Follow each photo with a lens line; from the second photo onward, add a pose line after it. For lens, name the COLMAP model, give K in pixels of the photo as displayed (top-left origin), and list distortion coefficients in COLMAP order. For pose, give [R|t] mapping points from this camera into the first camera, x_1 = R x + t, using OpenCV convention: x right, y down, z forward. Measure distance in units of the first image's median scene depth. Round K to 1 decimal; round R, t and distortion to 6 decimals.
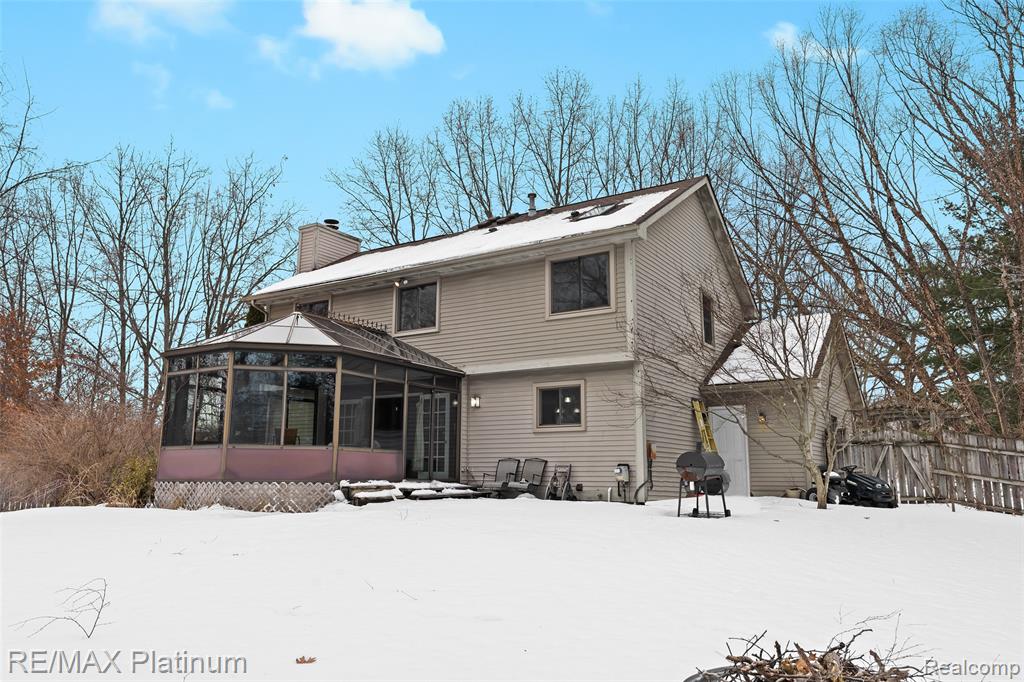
lens RADIAL K [[738.5, 0, 511.5], [0, 738.5, 335.6], [0, 0, 1]] dist [0.003105, 0.001242]
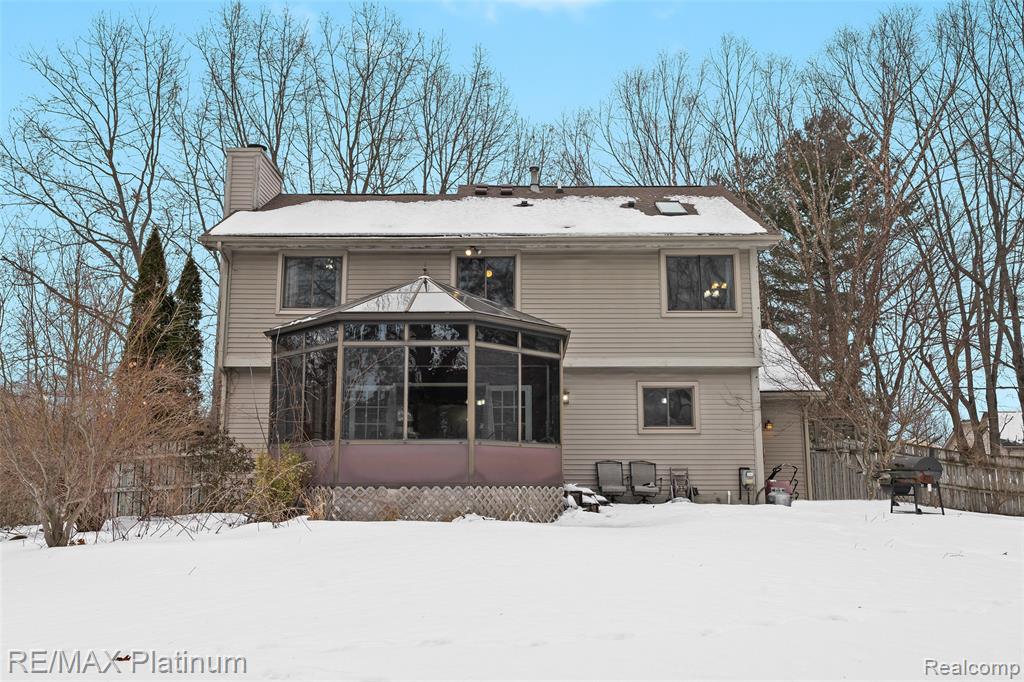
lens RADIAL K [[848.1, 0, 512.0], [0, 848.1, 341.0], [0, 0, 1]] dist [-0.015261, -0.001784]
pose [[0.855248, 0.084667, 0.511255, -0.687936], [-0.097686, 0.995216, -0.001401, 0.031490], [-0.508928, -0.048745, 0.859428, 0.159452]]
